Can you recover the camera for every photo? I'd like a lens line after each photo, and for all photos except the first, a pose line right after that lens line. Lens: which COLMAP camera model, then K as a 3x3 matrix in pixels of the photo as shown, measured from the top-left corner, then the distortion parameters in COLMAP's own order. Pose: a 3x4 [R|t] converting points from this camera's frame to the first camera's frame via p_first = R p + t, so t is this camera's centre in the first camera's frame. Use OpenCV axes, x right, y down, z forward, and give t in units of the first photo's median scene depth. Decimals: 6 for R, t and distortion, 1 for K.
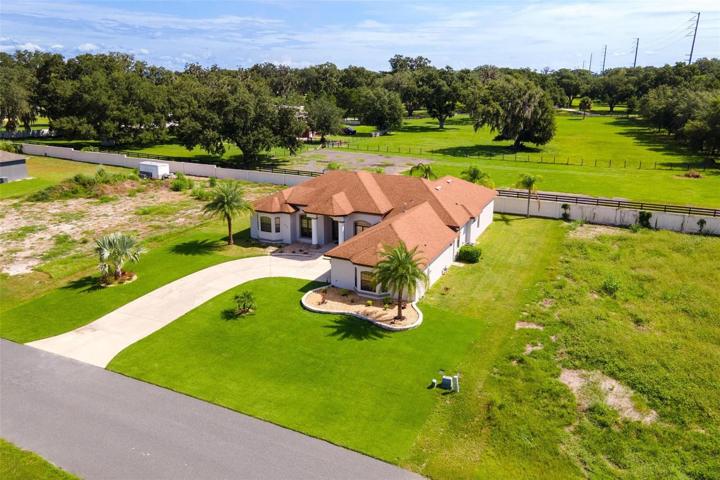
lens RADIAL K [[530.9, 0, 360.0], [0, 530.9, 240.0], [0, 0, 1]] dist [0.030788, 0.007259]
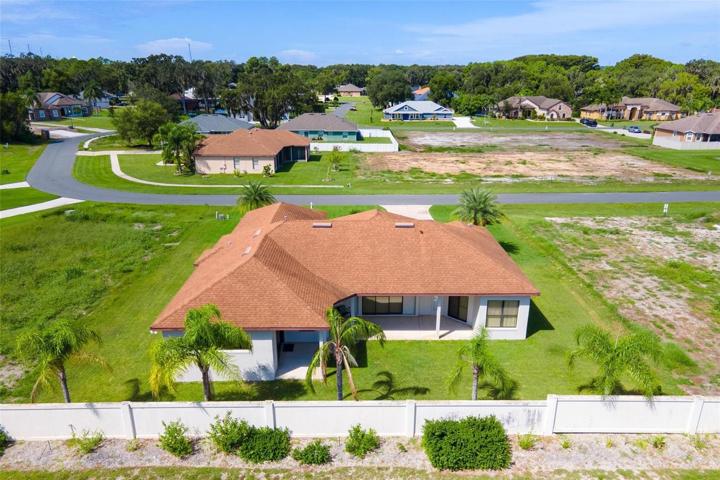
lens RADIAL K [[549.6, 0, 360.0], [0, 549.6, 240.0], [0, 0, 1]] dist [-0.034730, 0.161760]
pose [[-0.906694, 0.110073, -0.407173, 0.314265], [-0.136802, 0.836419, 0.530744, -0.492083], [0.398987, 0.536924, -0.743318, 1.643964]]
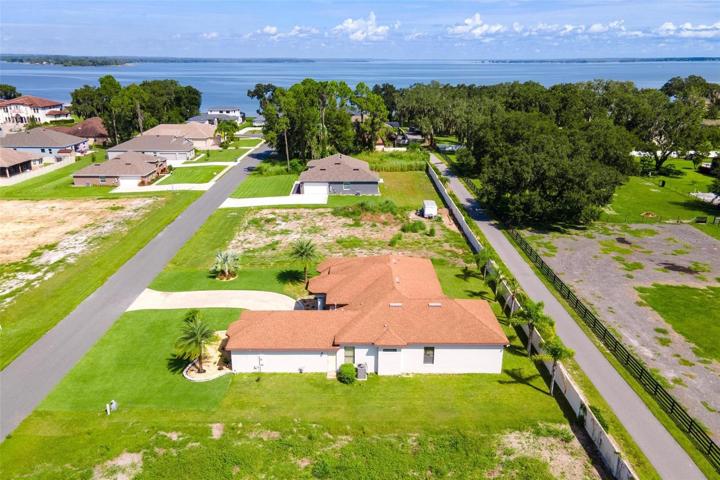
lens RADIAL K [[530.9, 0, 360.0], [0, 530.9, 240.0], [0, 0, 1]] dist [0.030788, 0.007259]
pose [[0.432268, 0.286336, -0.855077, 0.968654], [-0.270270, 0.945793, 0.180084, -0.386793], [0.860290, 0.153257, 0.486224, 0.454396]]
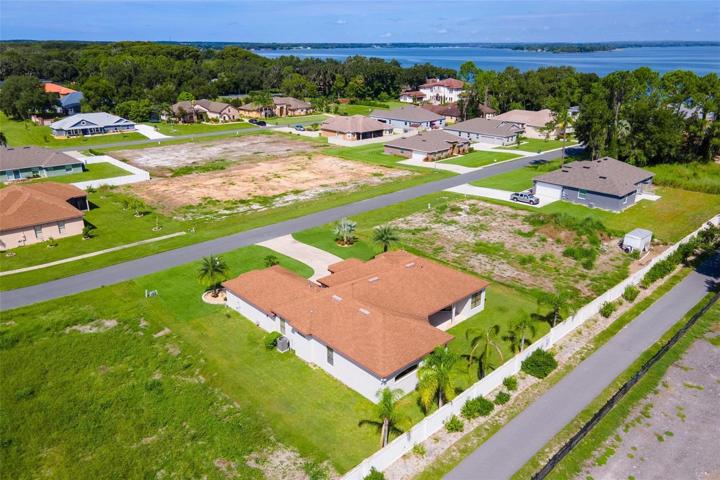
lens RADIAL K [[530.9, 0, 360.0], [0, 530.9, 240.0], [0, 0, 1]] dist [0.030788, 0.007259]
pose [[-0.367481, 0.315508, -0.874879, 0.986441], [-0.280988, 0.859072, 0.427833, -0.638986], [0.886569, 0.403051, -0.227038, 1.256040]]
